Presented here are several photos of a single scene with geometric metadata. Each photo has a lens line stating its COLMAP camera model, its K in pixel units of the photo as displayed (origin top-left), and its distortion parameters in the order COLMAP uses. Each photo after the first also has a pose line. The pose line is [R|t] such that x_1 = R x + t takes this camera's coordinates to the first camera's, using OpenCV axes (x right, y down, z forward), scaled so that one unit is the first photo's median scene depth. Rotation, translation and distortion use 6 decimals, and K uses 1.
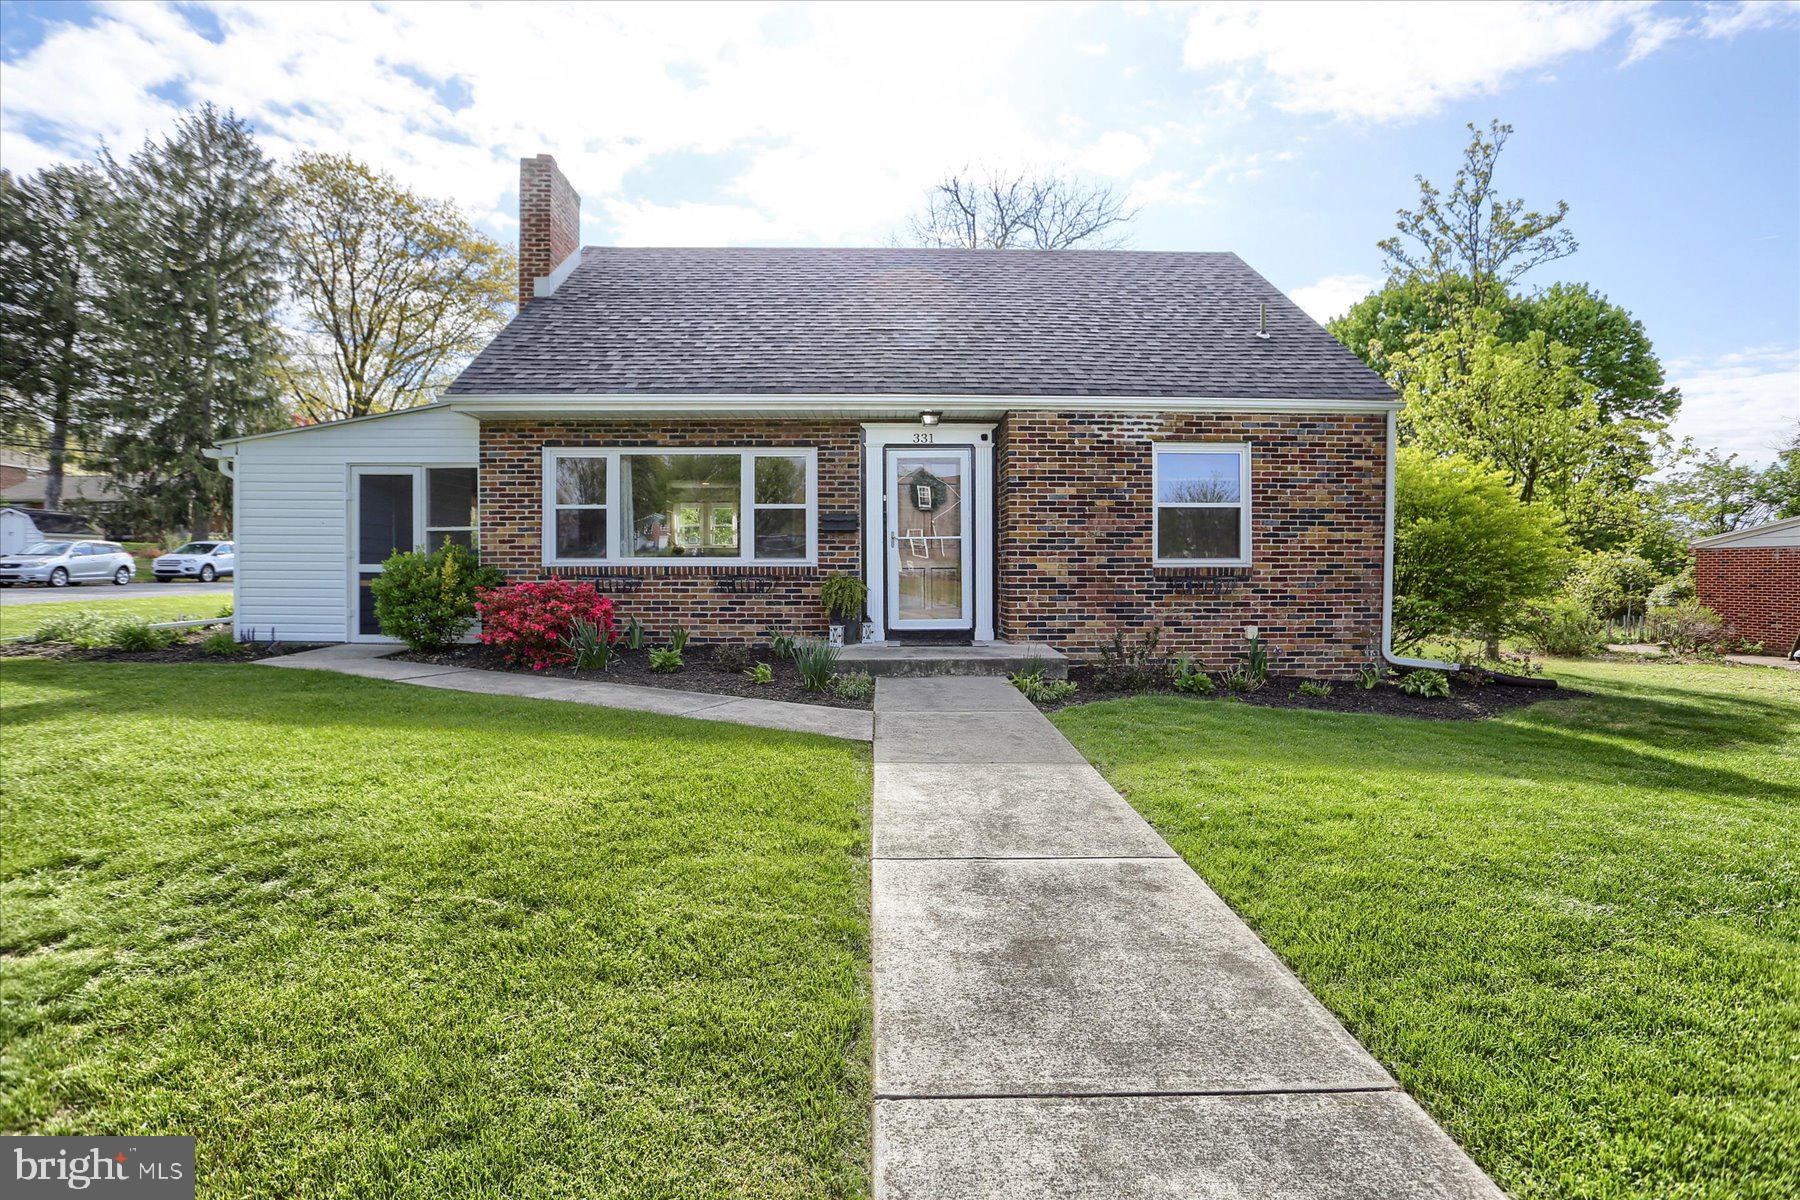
lens RADIAL K [[898.5, 0, 900.8], [0, 898.5, 604.6], [0, 0, 1]] dist [-0.054273, 0.010971]
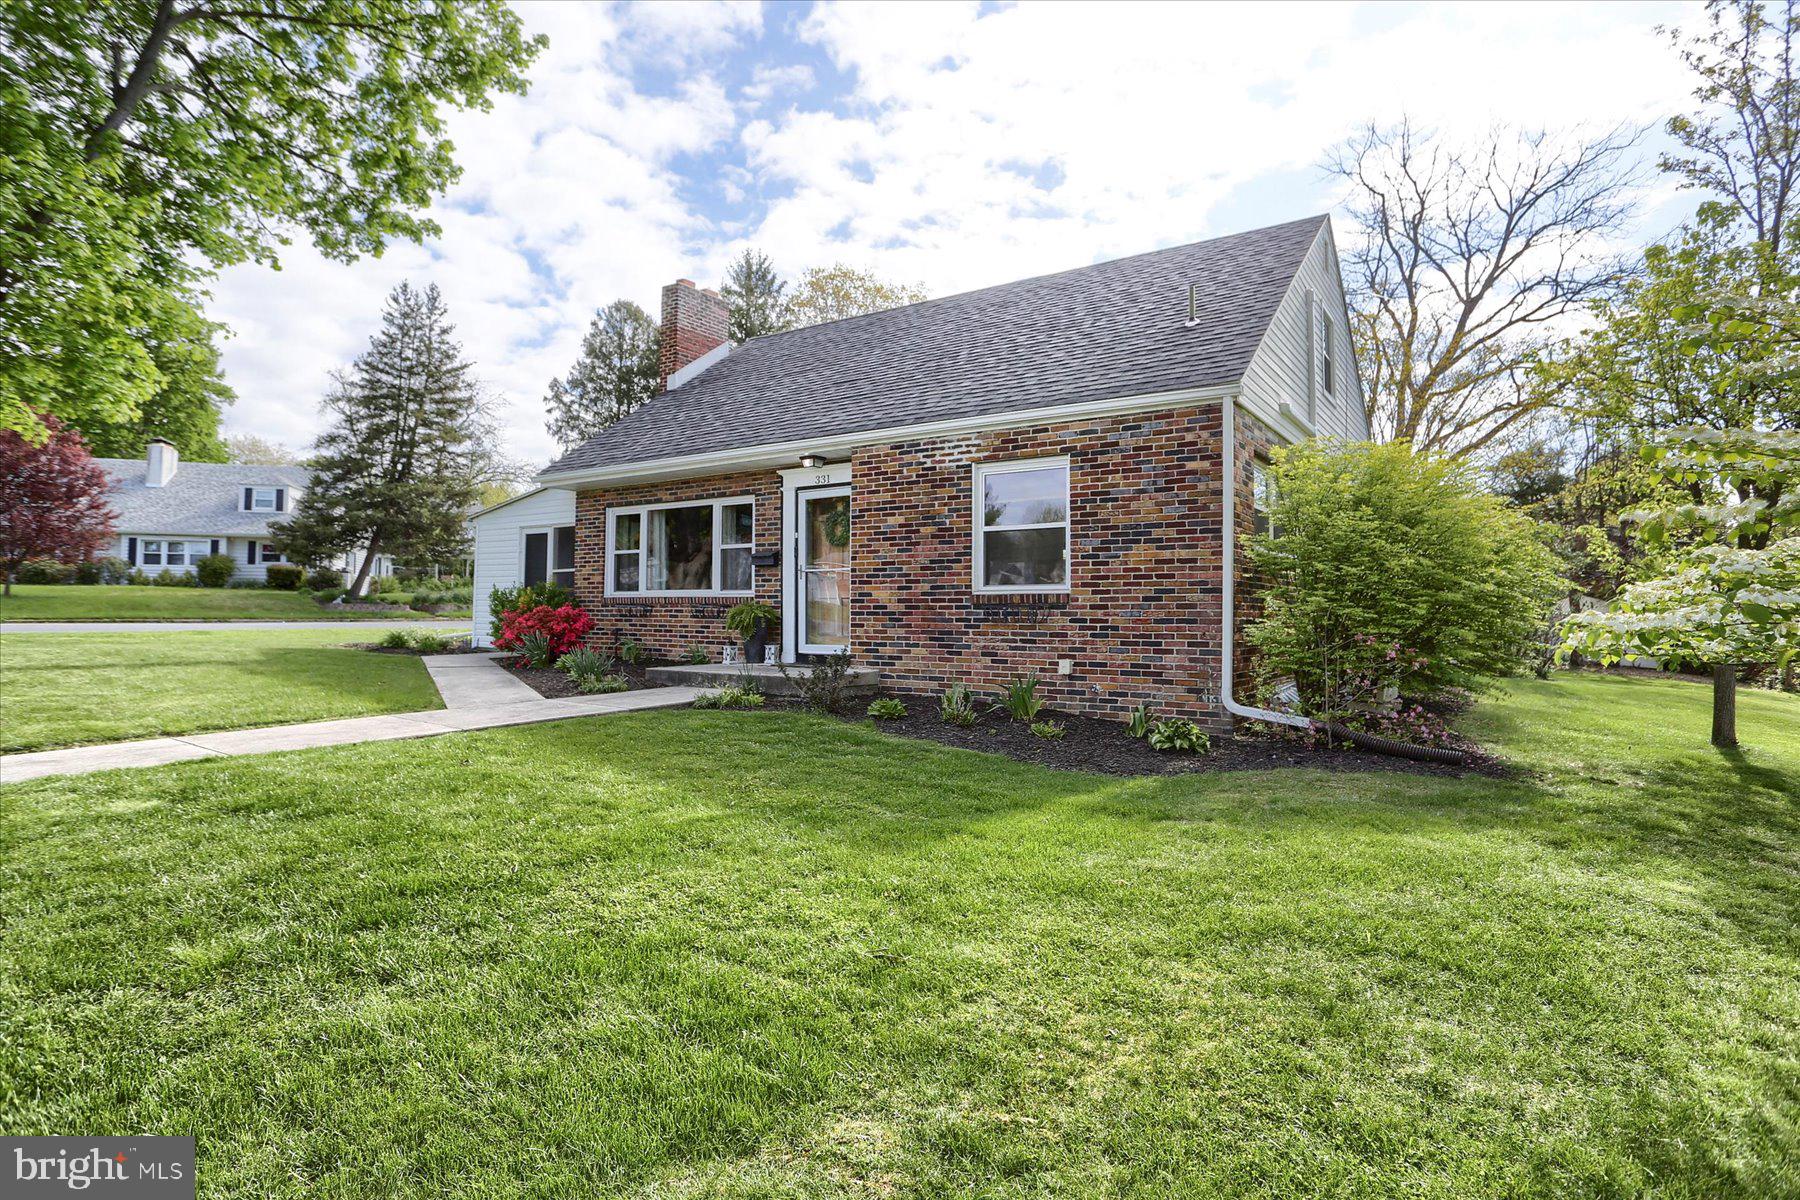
lens RADIAL K [[898.5, 0, 894.8], [0, 898.5, 596.4], [0, 0, 1]] dist [-0.054273, 0.010971]
pose [[0.814457, -0.005667, -0.580196, 0.770249], [-0.023131, 0.998840, -0.042227, 0.002816], [0.579762, 0.047812, 0.813382, 0.172185]]
